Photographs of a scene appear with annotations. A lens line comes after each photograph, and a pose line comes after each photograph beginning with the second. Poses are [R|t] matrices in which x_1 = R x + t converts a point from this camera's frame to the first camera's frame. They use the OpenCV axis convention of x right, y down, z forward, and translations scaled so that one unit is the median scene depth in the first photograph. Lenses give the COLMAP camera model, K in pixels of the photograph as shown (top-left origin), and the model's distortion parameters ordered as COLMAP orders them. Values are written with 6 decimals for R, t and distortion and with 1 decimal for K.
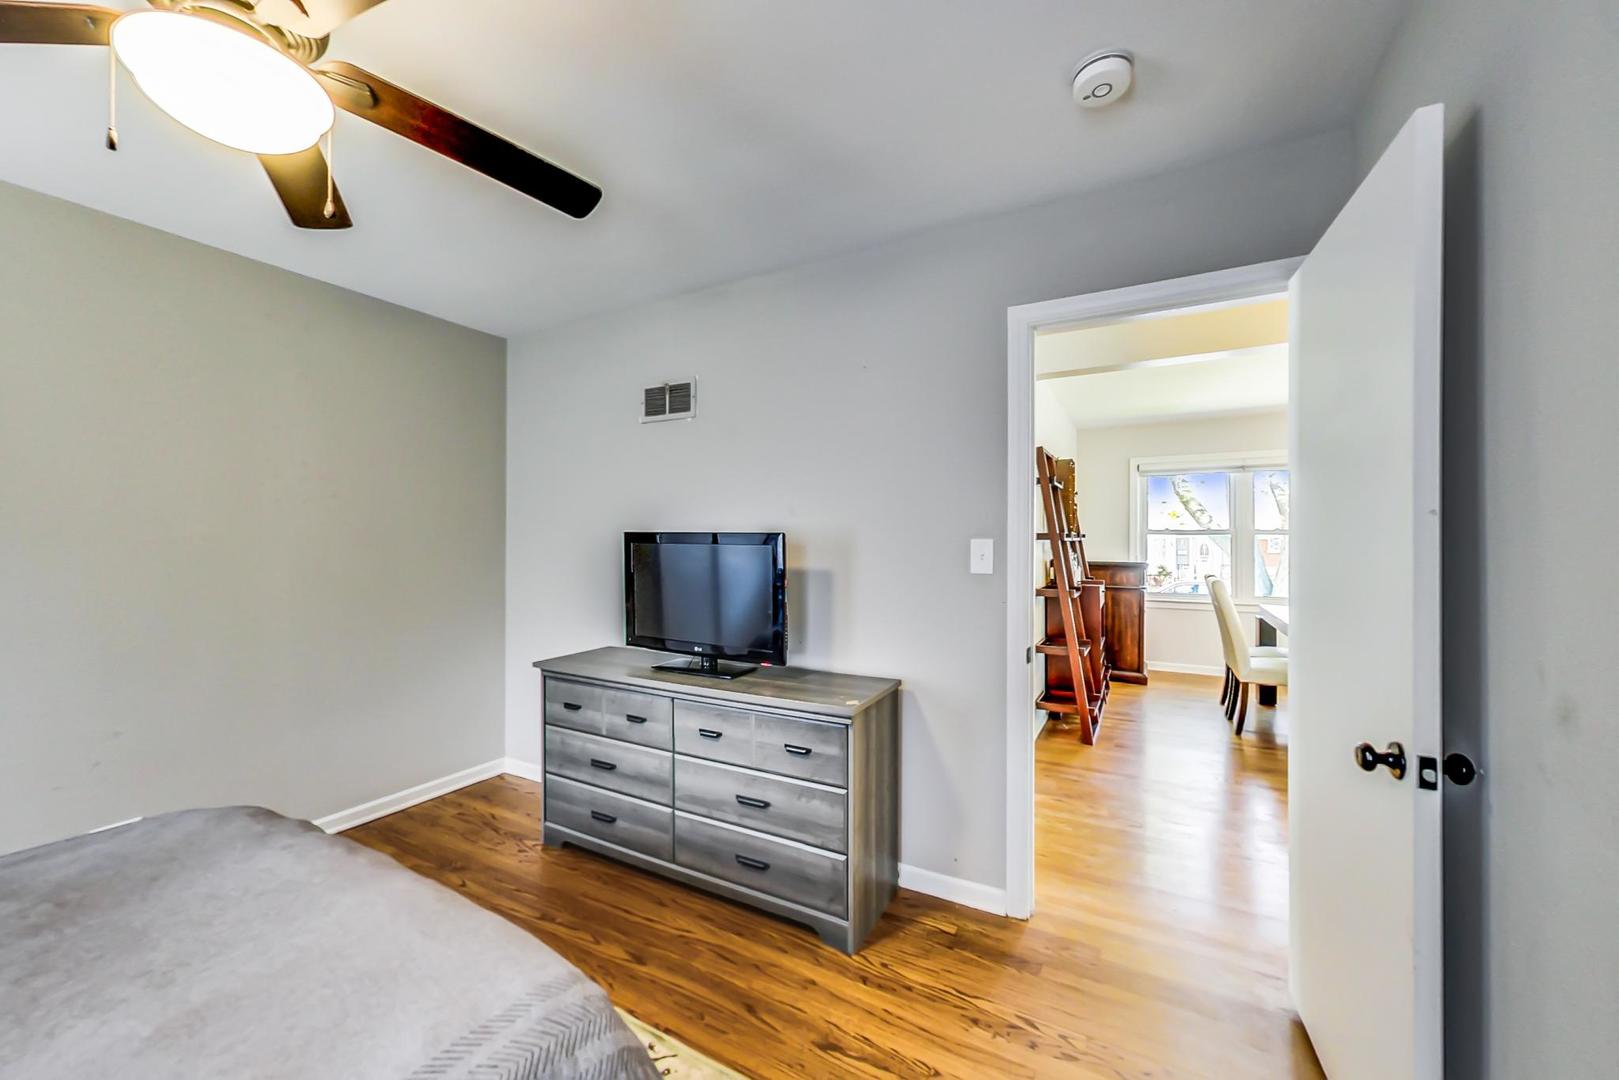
lens RADIAL K [[610.1, 0, 811.9], [0, 610.1, 540.6], [0, 0, 1]] dist [0.000528, 0.000162]
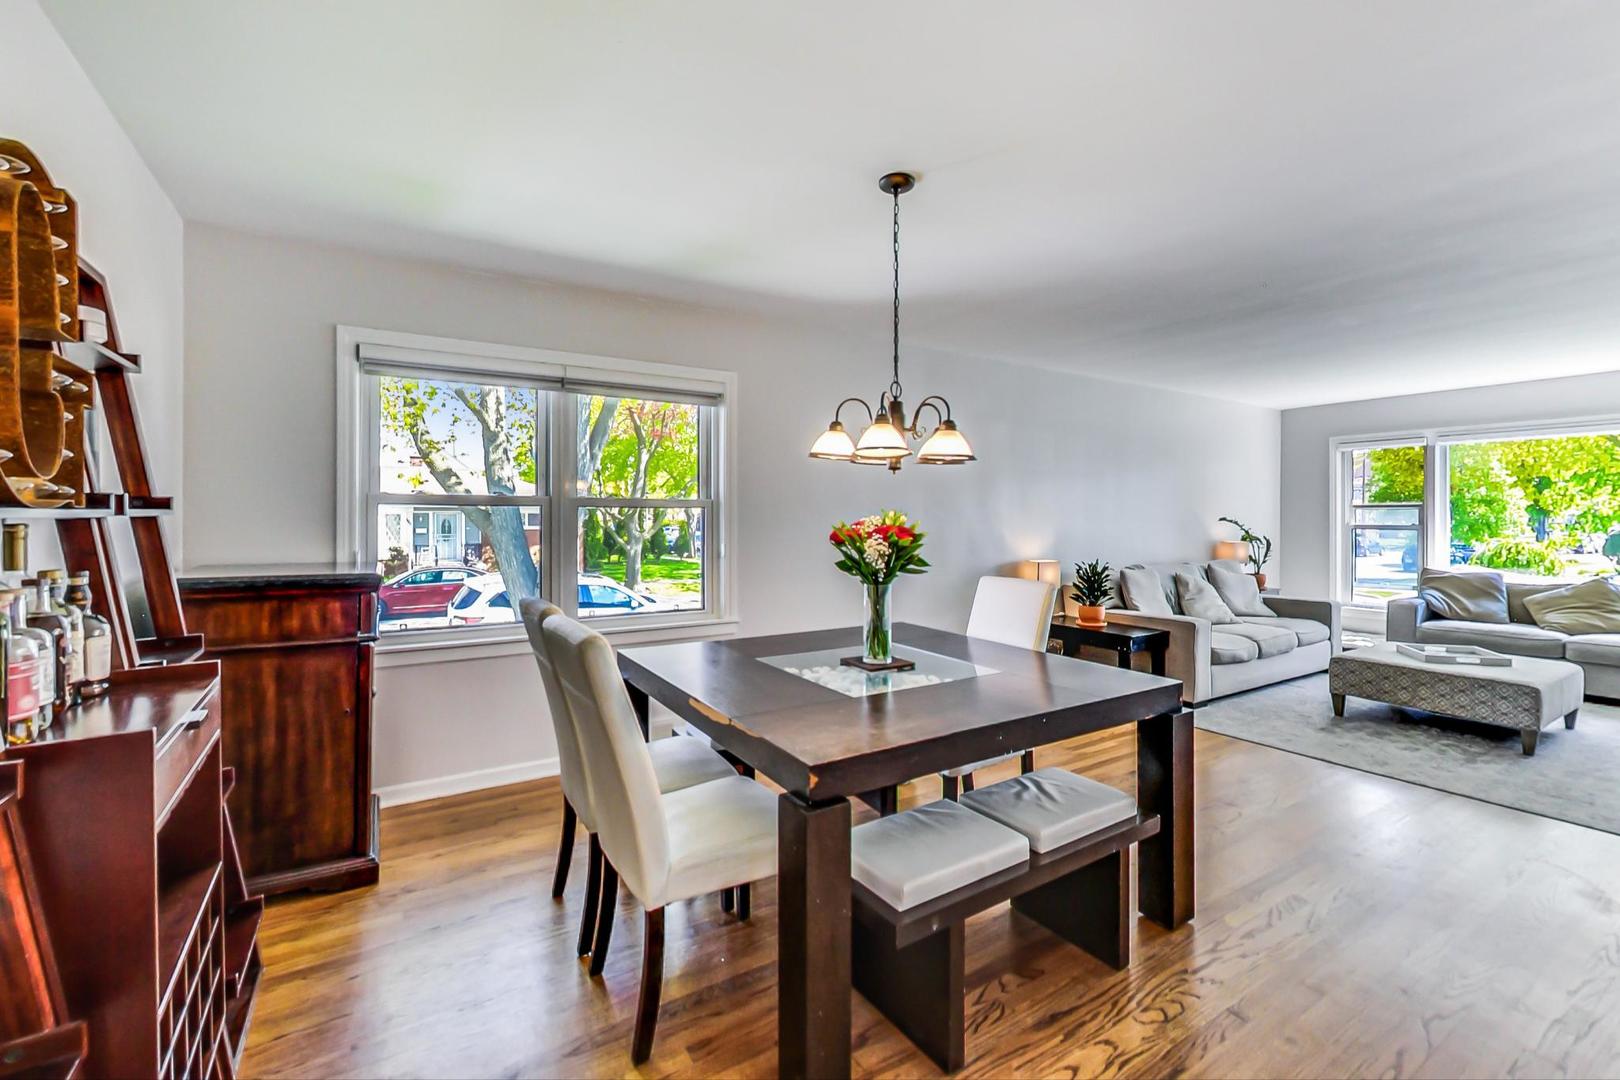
lens RADIAL K [[689.7, 0, 812.8], [0, 689.7, 515.7], [0, 0, 1]] dist [-0.000277, -0.000067]
pose [[0.482608, 0.000517, 0.875836, 0.281100], [-0.000580, 1.000000, -0.000271, -0.001105], [-0.875836, -0.000378, 0.482608, 0.514176]]
